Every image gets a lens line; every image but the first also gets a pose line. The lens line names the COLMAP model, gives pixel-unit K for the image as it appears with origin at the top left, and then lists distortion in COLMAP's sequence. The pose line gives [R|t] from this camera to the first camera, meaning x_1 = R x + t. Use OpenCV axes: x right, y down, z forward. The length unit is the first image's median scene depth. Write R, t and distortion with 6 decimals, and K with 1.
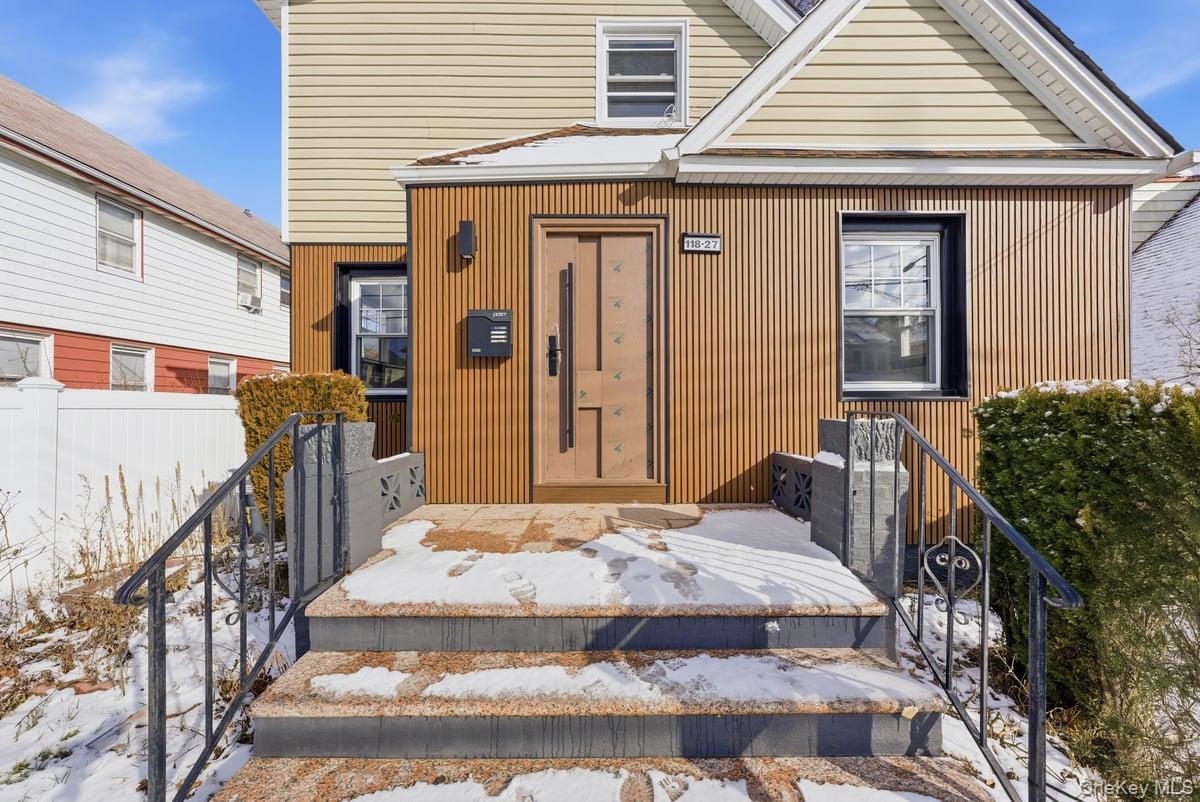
lens RADIAL K [[428.5, 0, 603.0], [0, 428.5, 399.4], [0, 0, 1]] dist [-0.009563, 0.000511]
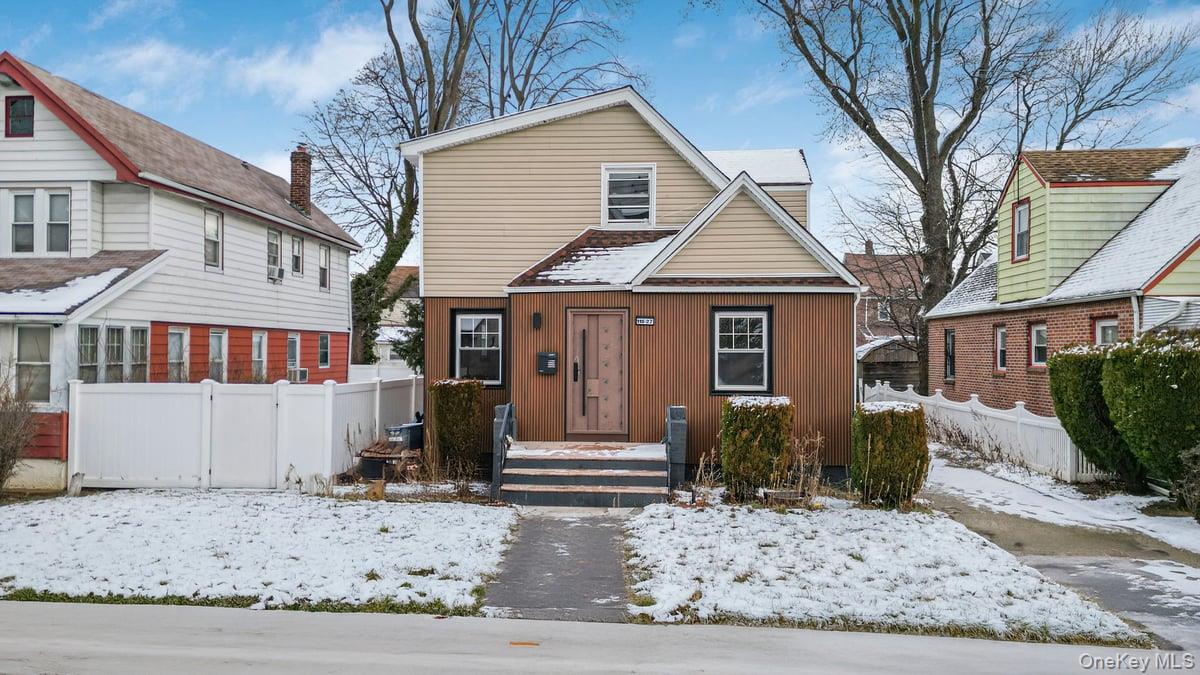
lens RADIAL K [[863.1, 0, 599.5], [0, 863.1, 341.1], [0, 0, 1]] dist [0.047902, -0.009060]
pose [[0.997364, 0.007302, -0.072199, 0.242081], [-0.006617, 0.999931, 0.009711, -0.232477], [0.072265, -0.009207, 0.997343, -2.555971]]
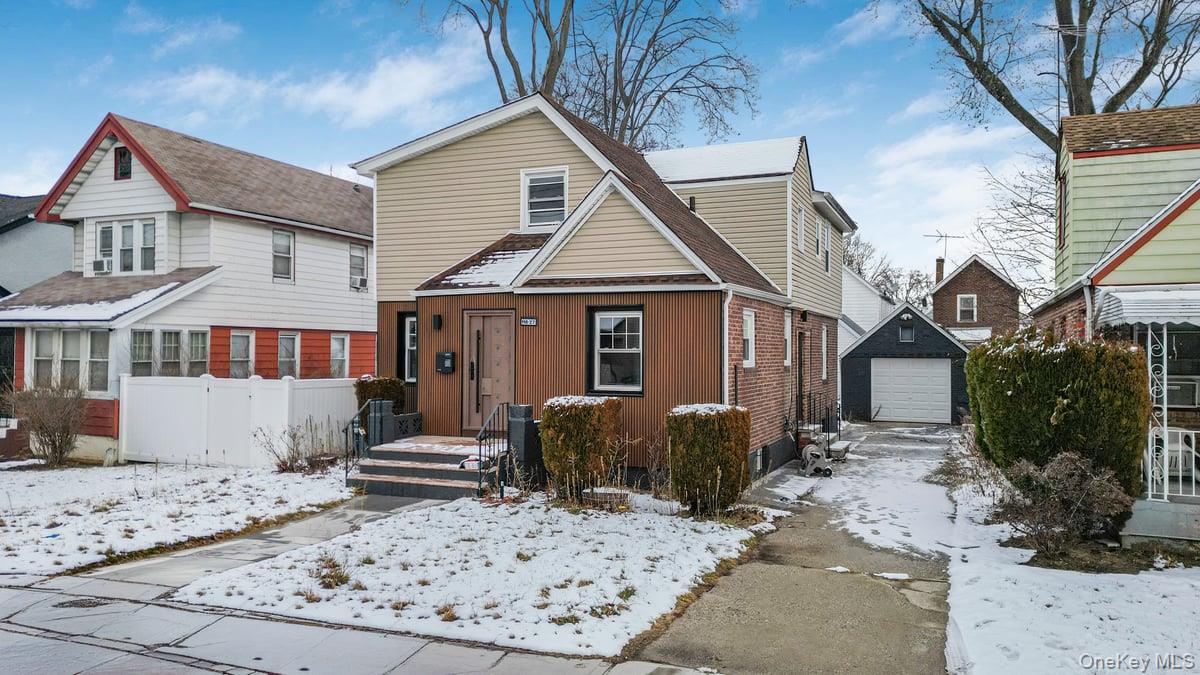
lens RADIAL K [[863.1, 0, 602.2], [0, 863.1, 341.0], [0, 0, 1]] dist [0.047902, -0.009060]
pose [[0.915097, 0.004984, -0.403203, 1.812549], [-0.001358, 0.999956, 0.009278, -0.234849], [0.403231, -0.007943, 0.915064, -2.227050]]
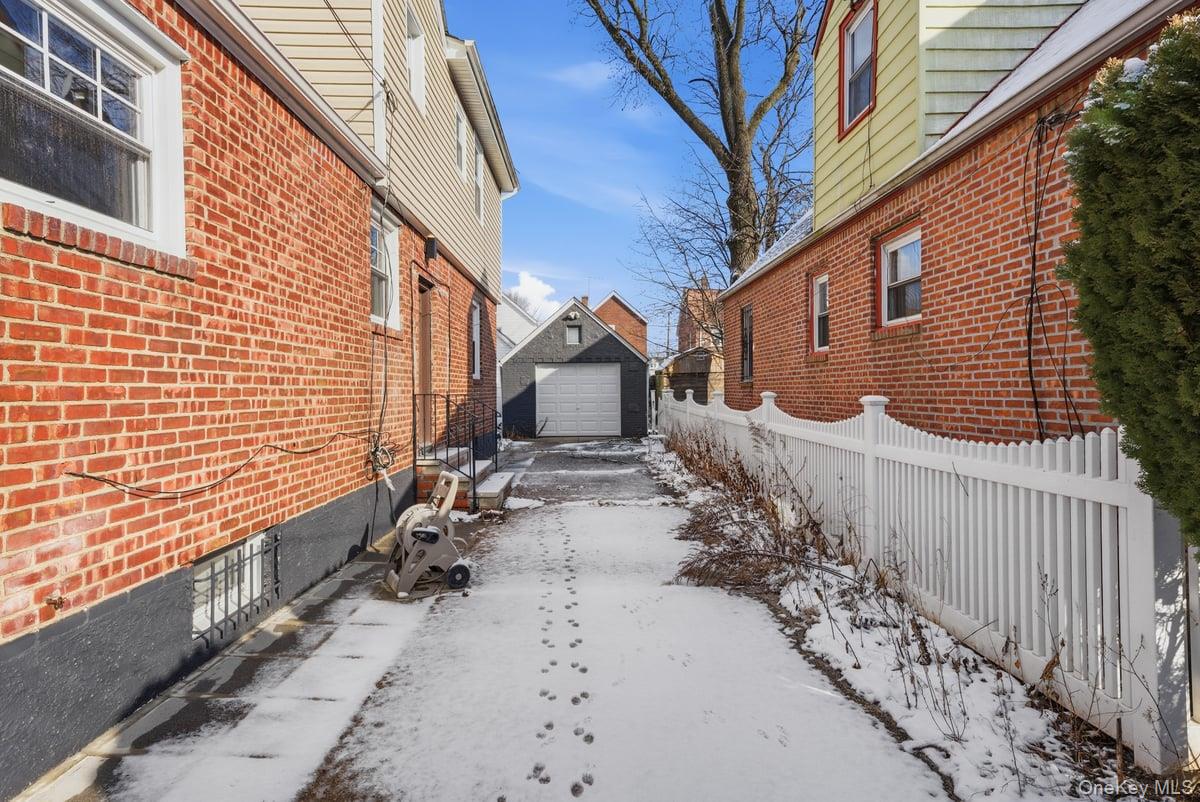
lens RADIAL K [[601.8, 0, 601.5], [0, 601.8, 389.2], [0, 0, 1]] dist [0.001831, 0.000479]
pose [[0.999904, -0.000972, 0.013851, 1.418616], [0.000741, 0.999861, 0.016680, 0.042752], [-0.013865, -0.016668, 0.999765, 0.586461]]
